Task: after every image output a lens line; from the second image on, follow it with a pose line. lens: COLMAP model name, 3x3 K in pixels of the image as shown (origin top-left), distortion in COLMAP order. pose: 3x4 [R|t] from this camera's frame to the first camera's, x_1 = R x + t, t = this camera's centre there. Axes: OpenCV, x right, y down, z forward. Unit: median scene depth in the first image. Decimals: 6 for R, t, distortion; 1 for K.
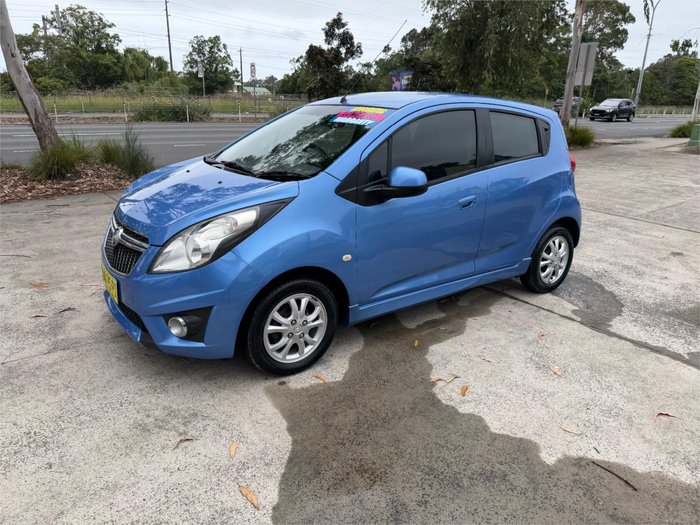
lens RADIAL K [[496.7, 0, 343.7], [0, 496.7, 255.2], [0, 0, 1]] dist [0.018760, -0.028632]
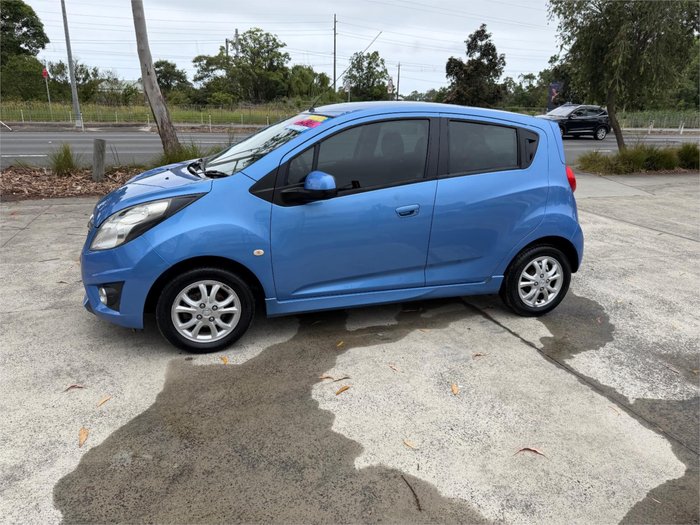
lens RADIAL K [[496.7, 0, 342.9], [0, 496.7, 255.2], [0, 0, 1]] dist [0.018760, -0.028632]
pose [[0.953619, 0.085003, -0.288766, 0.423391], [-0.091952, 0.995707, -0.010557, 0.004684], [0.286629, 0.036620, 0.957341, 0.012986]]
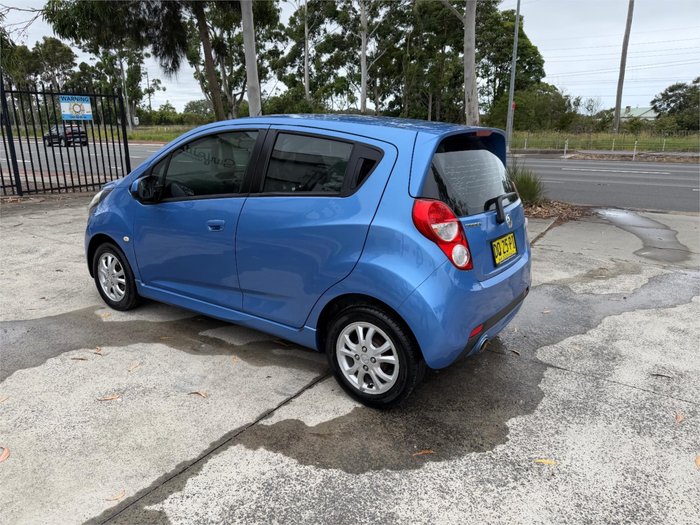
lens RADIAL K [[496.7, 0, 343.7], [0, 496.7, 259.0], [0, 0, 1]] dist [0.018760, -0.028632]
pose [[0.322067, 0.215455, -0.921874, 1.242103], [-0.279160, 0.952076, 0.124986, -0.236314], [0.904623, 0.217096, 0.366779, 0.892395]]
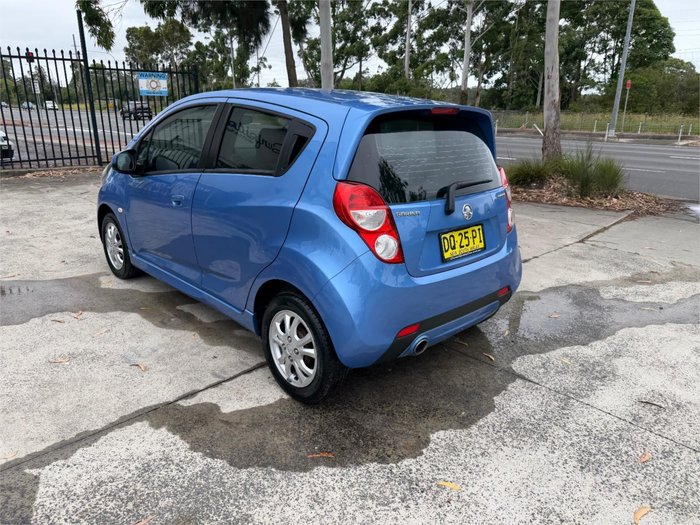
lens RADIAL K [[496.7, 0, 343.1], [0, 496.7, 262.0], [0, 0, 1]] dist [0.018760, -0.028632]
pose [[0.128376, 0.272052, -0.953681, 1.248765], [-0.308280, 0.924944, 0.222356, -0.311705], [0.942594, 0.265456, 0.202609, 1.145153]]
